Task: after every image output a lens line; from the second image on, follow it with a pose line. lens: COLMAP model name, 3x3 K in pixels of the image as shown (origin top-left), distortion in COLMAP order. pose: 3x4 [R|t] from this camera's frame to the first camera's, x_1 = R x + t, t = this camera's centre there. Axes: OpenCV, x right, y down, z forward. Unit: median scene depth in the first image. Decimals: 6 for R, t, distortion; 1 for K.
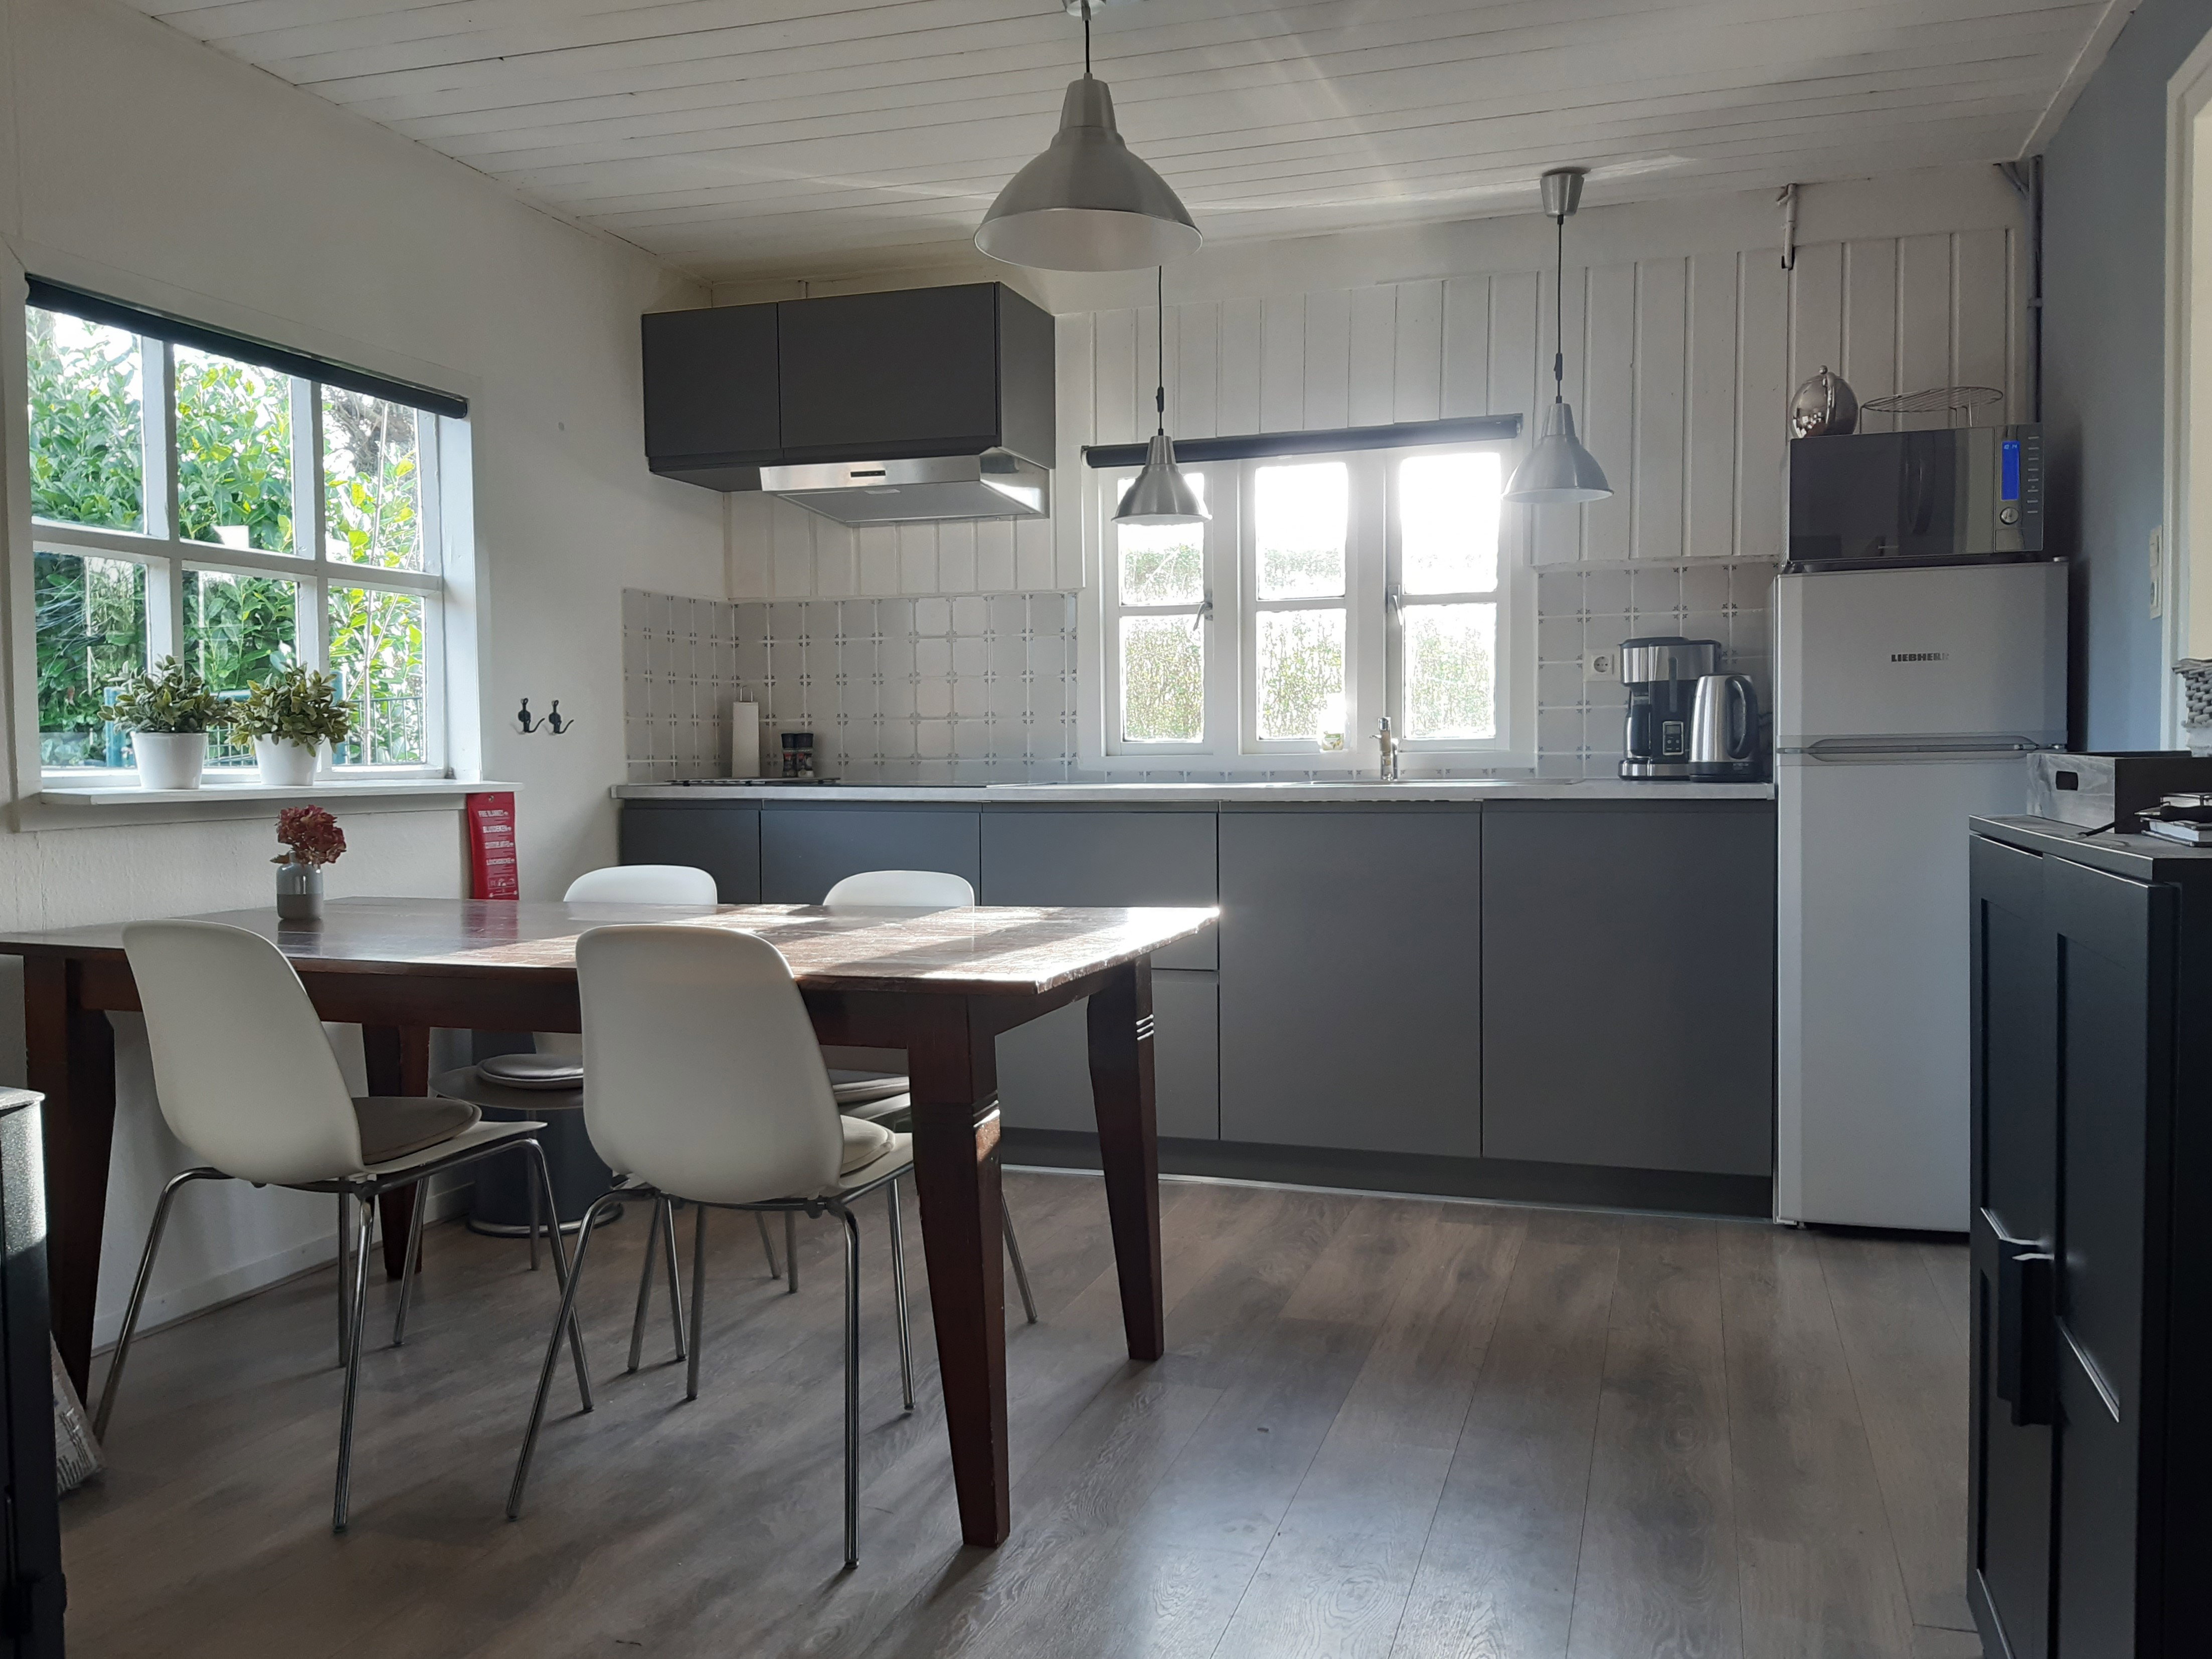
lens RADIAL K [[1811.9, 0, 1097.8], [0, 1811.9, 828.3], [0, 0, 1]] dist [0.078140, -0.133909]
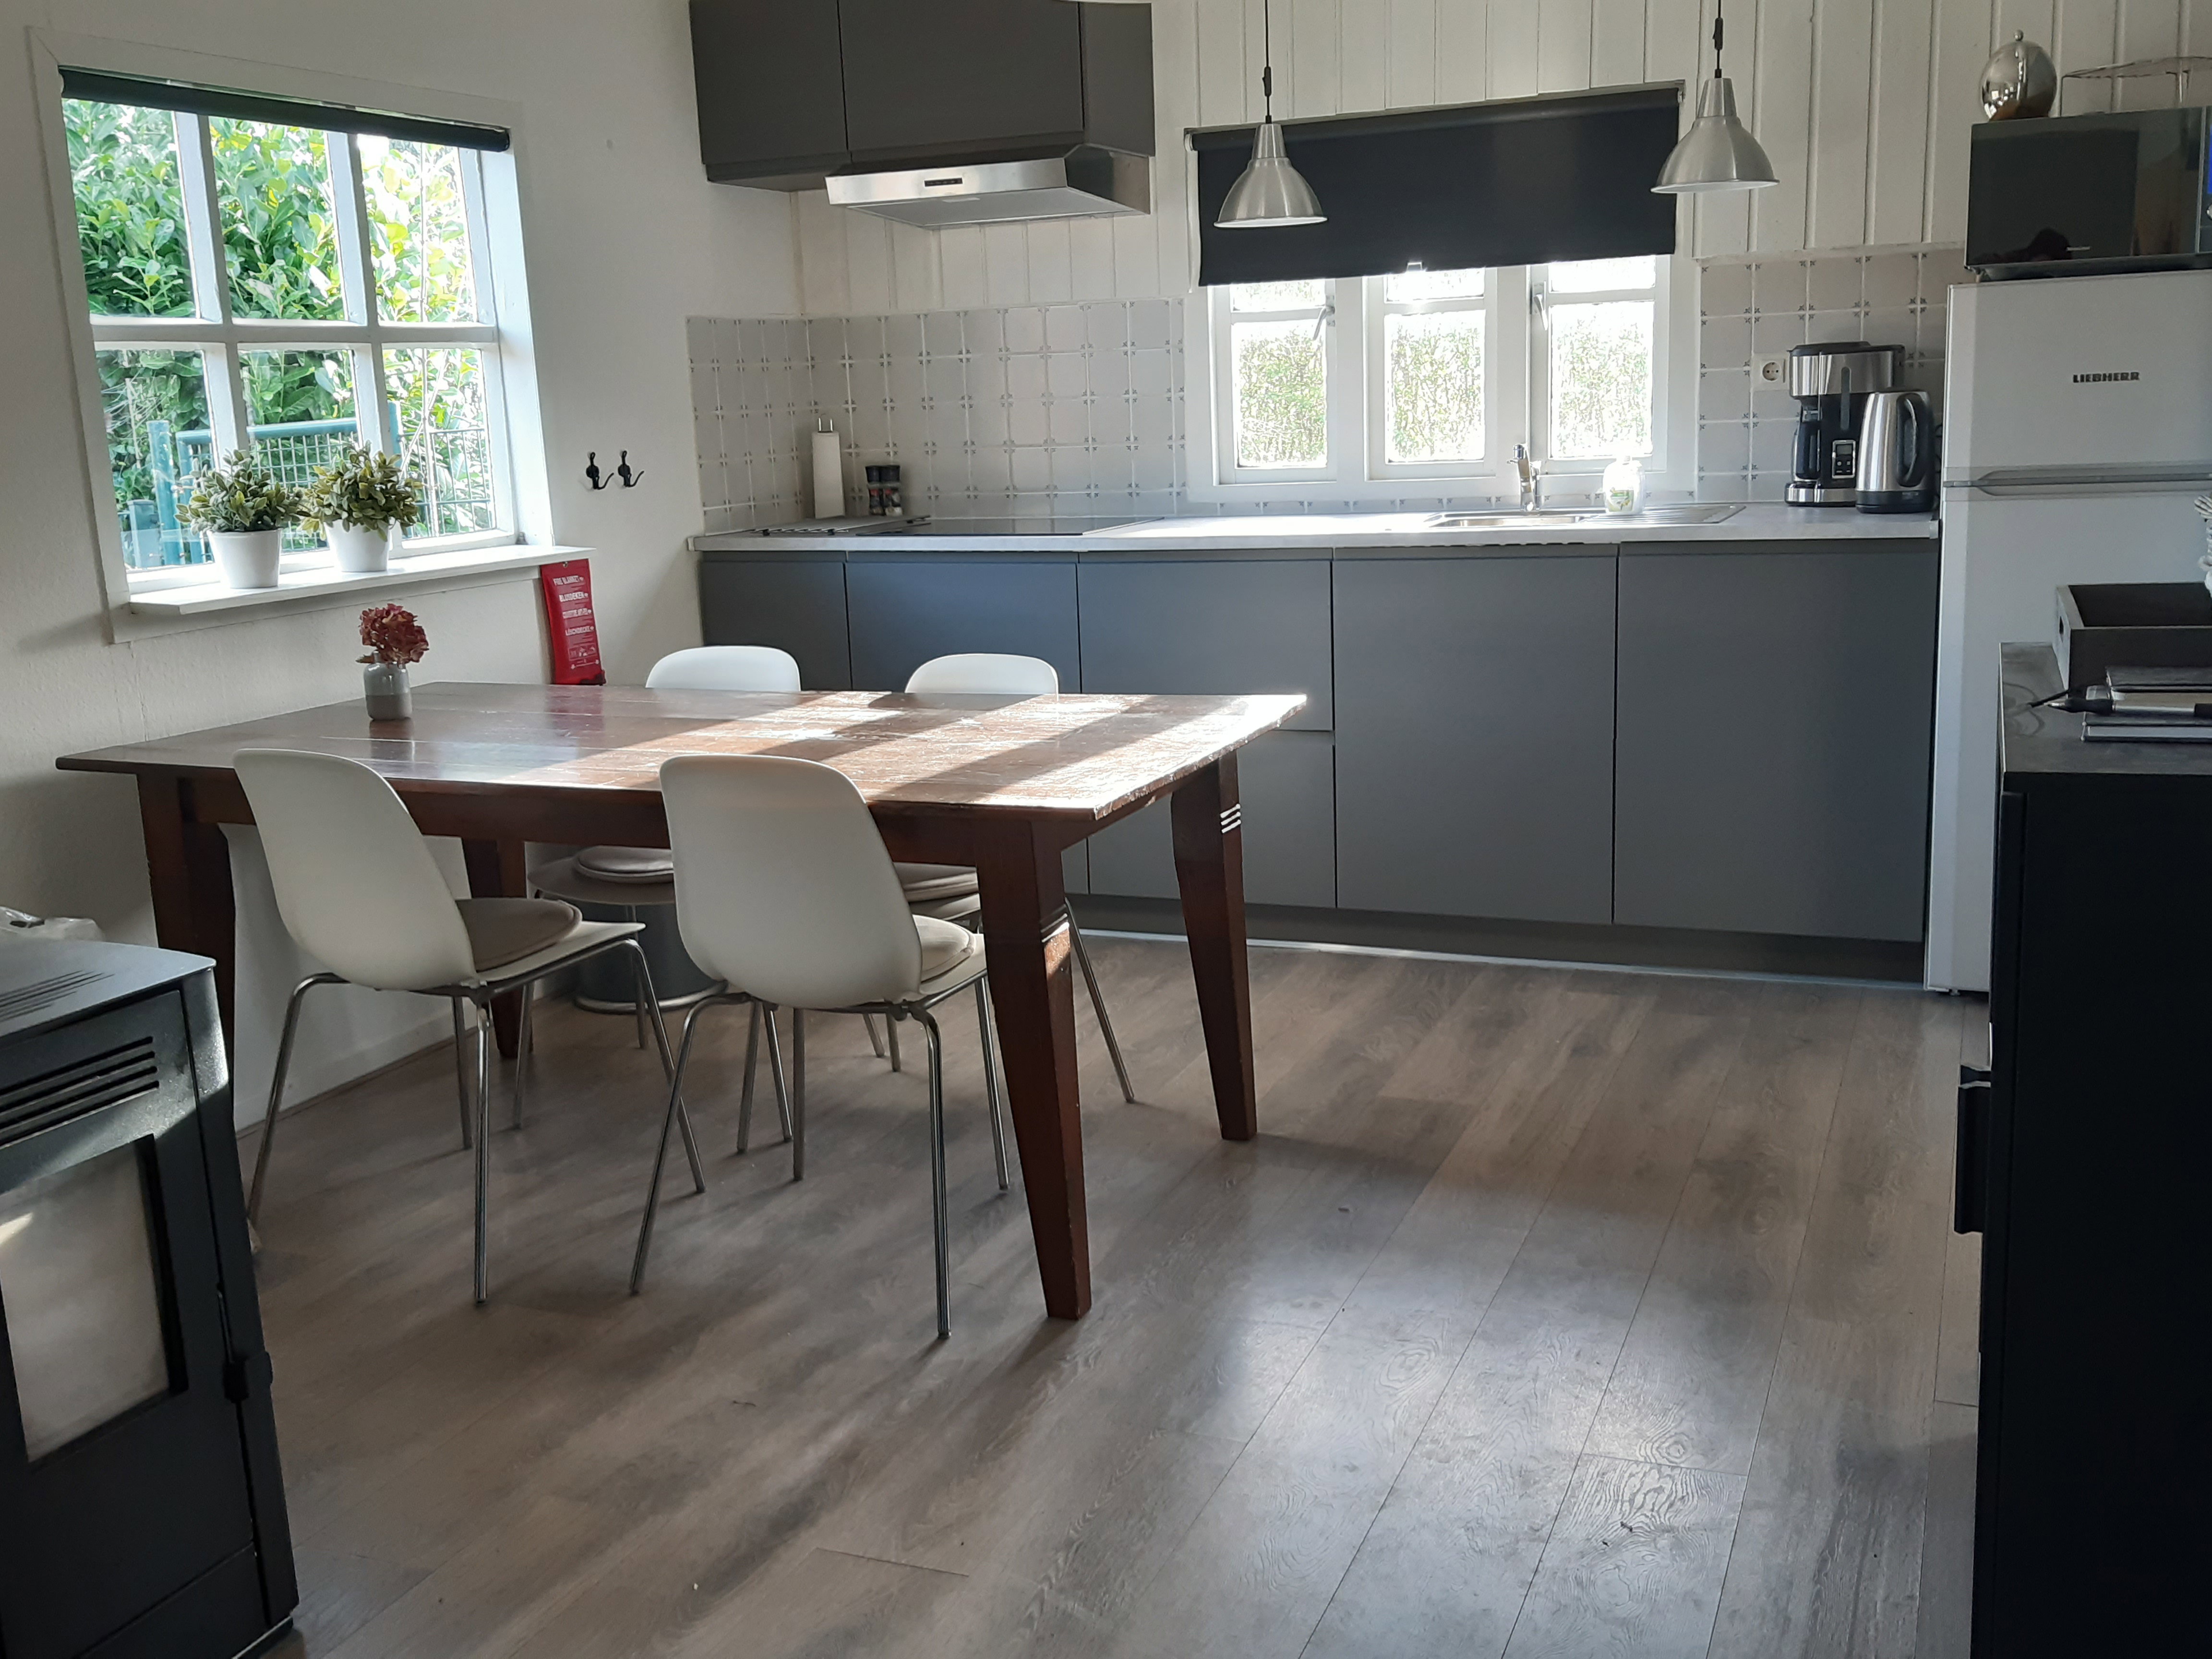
lens RADIAL K [[2176.4, 0, 1093.9], [0, 2176.4, 838.6], [0, 0, 1]] dist [0.033198, 0.000000]
pose [[0.996043, -0.015403, -0.087529, 0.041428], [0.029886, 0.985562, 0.166655, -0.058290], [0.083698, -0.168611, 0.982123, -0.122754]]
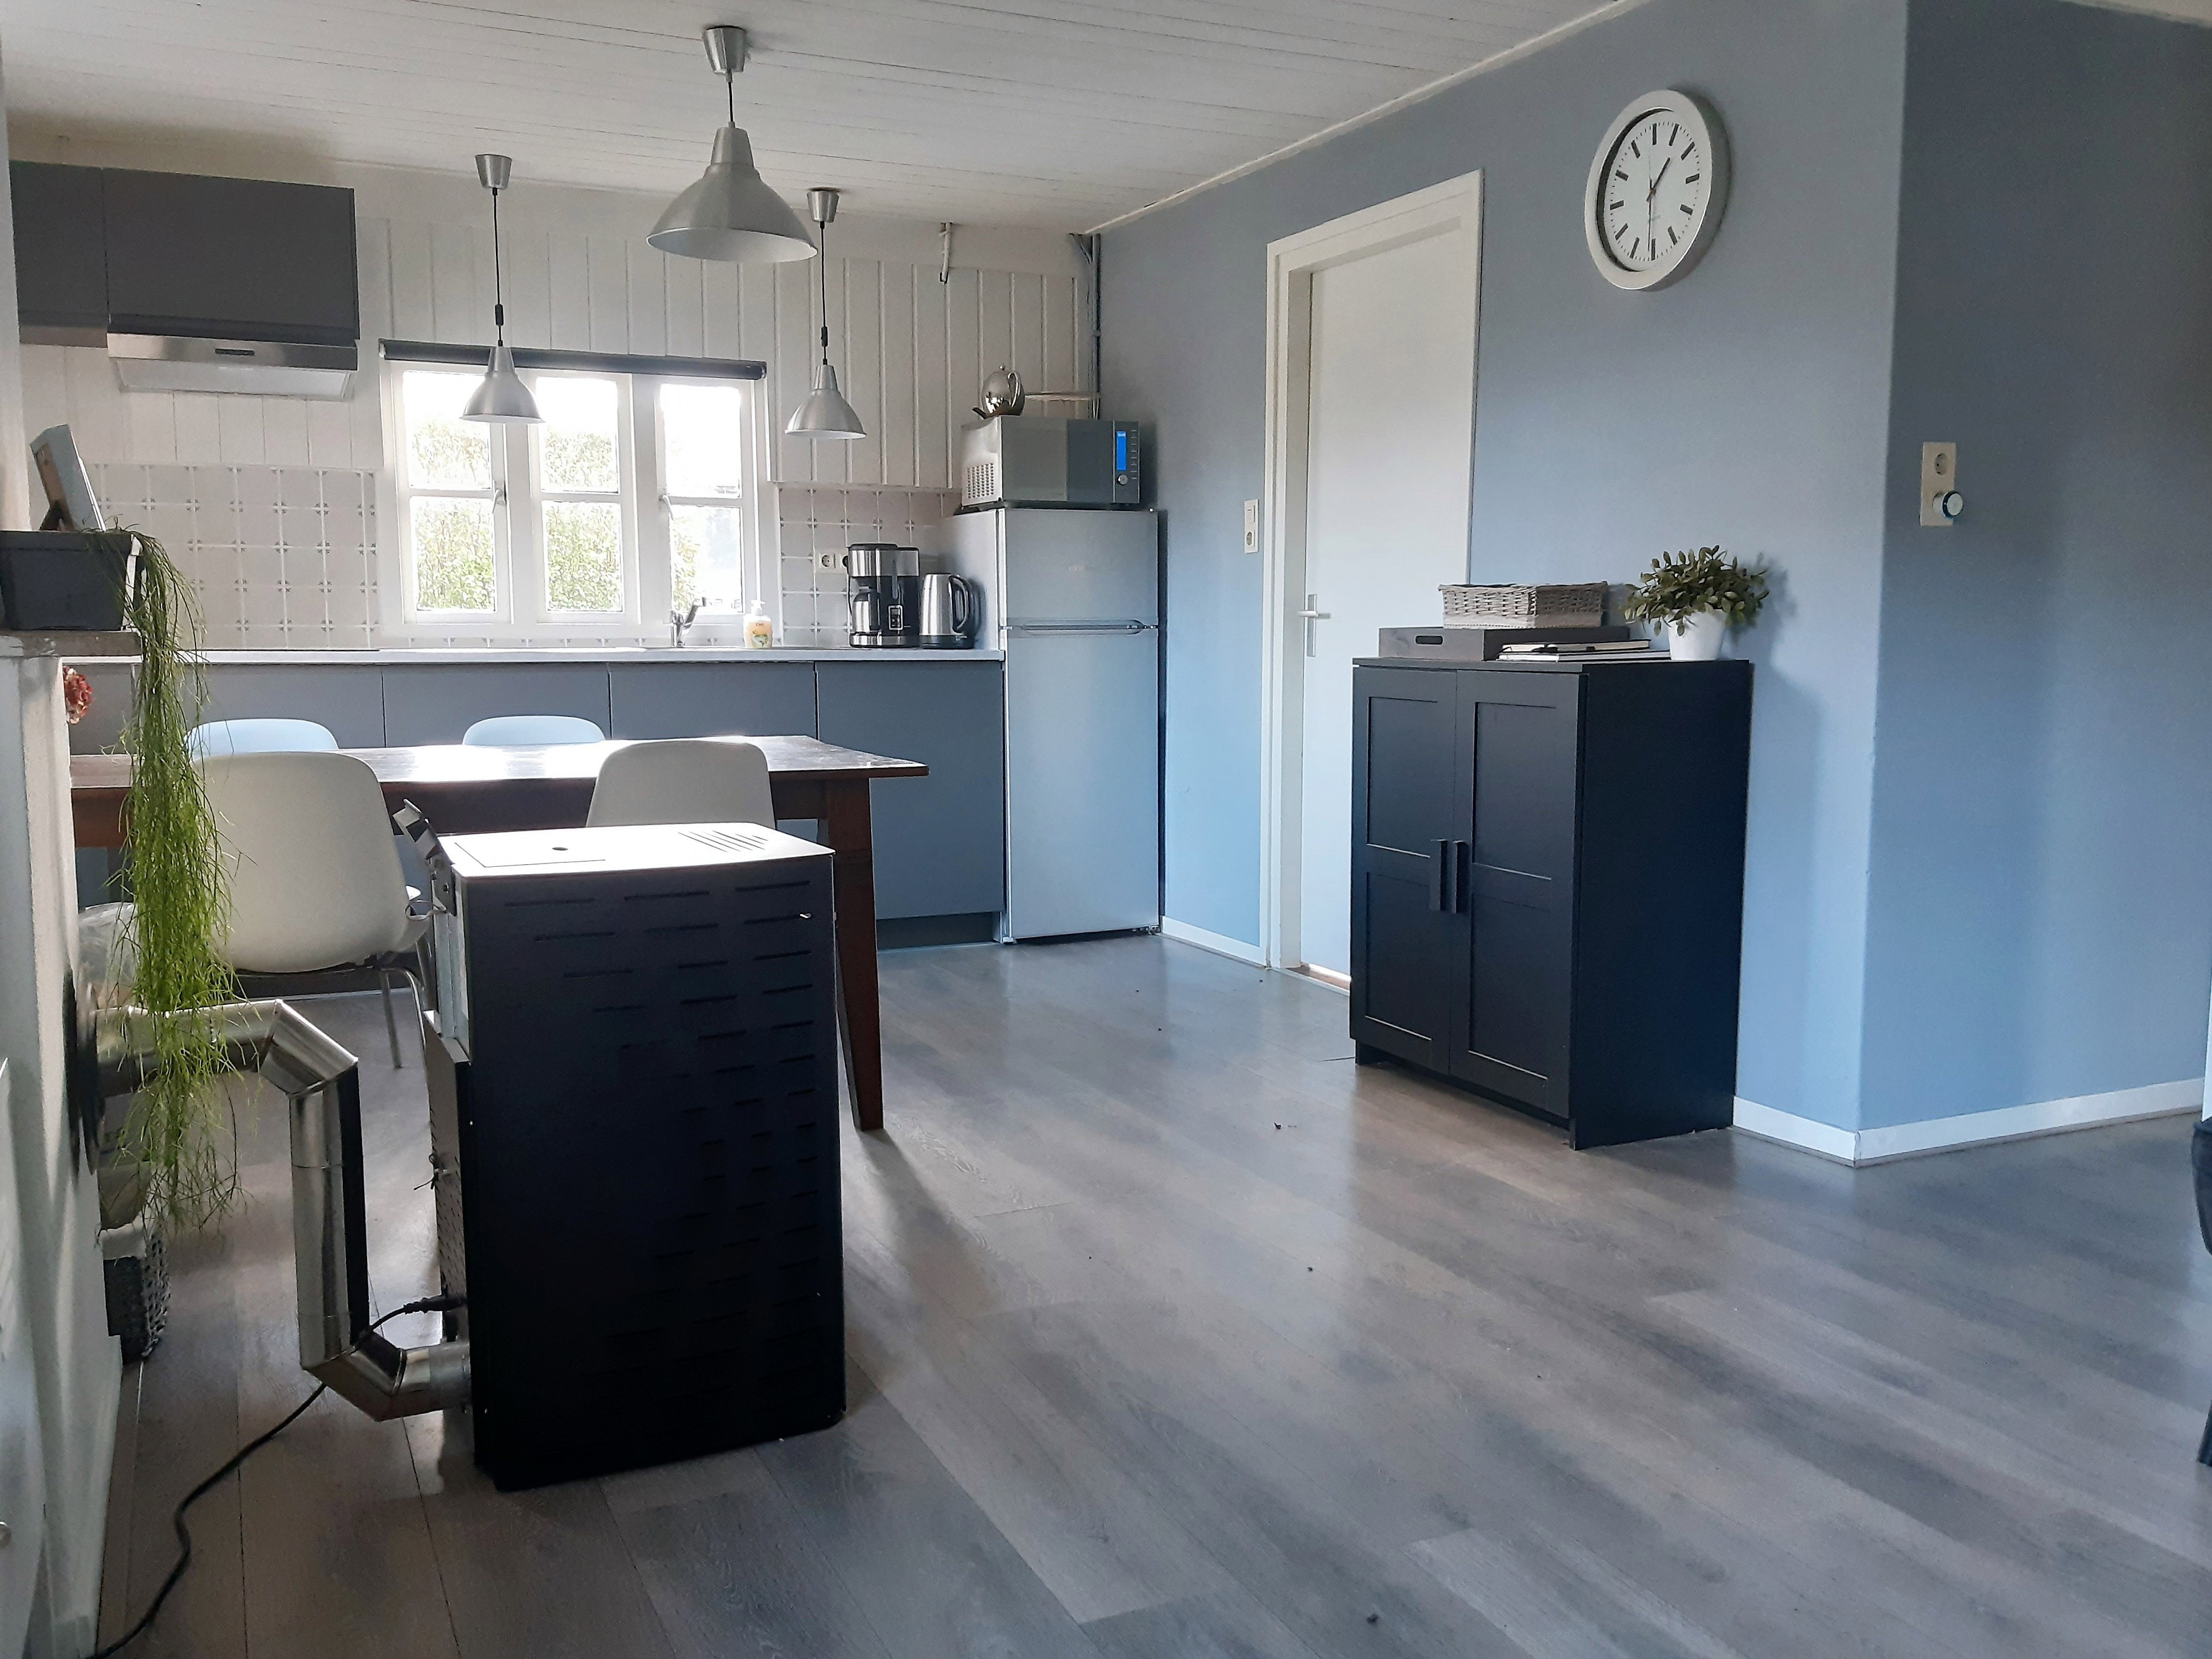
lens RADIAL K [[1915.7, 0, 1132.5], [0, 1915.7, 862.3], [0, 0, 1]] dist [0.064205, -0.104012]
pose [[0.721818, -0.074817, 0.688027, -0.599869], [0.021506, 0.996084, 0.085753, 0.015693], [-0.691748, -0.047101, 0.720601, -0.198817]]
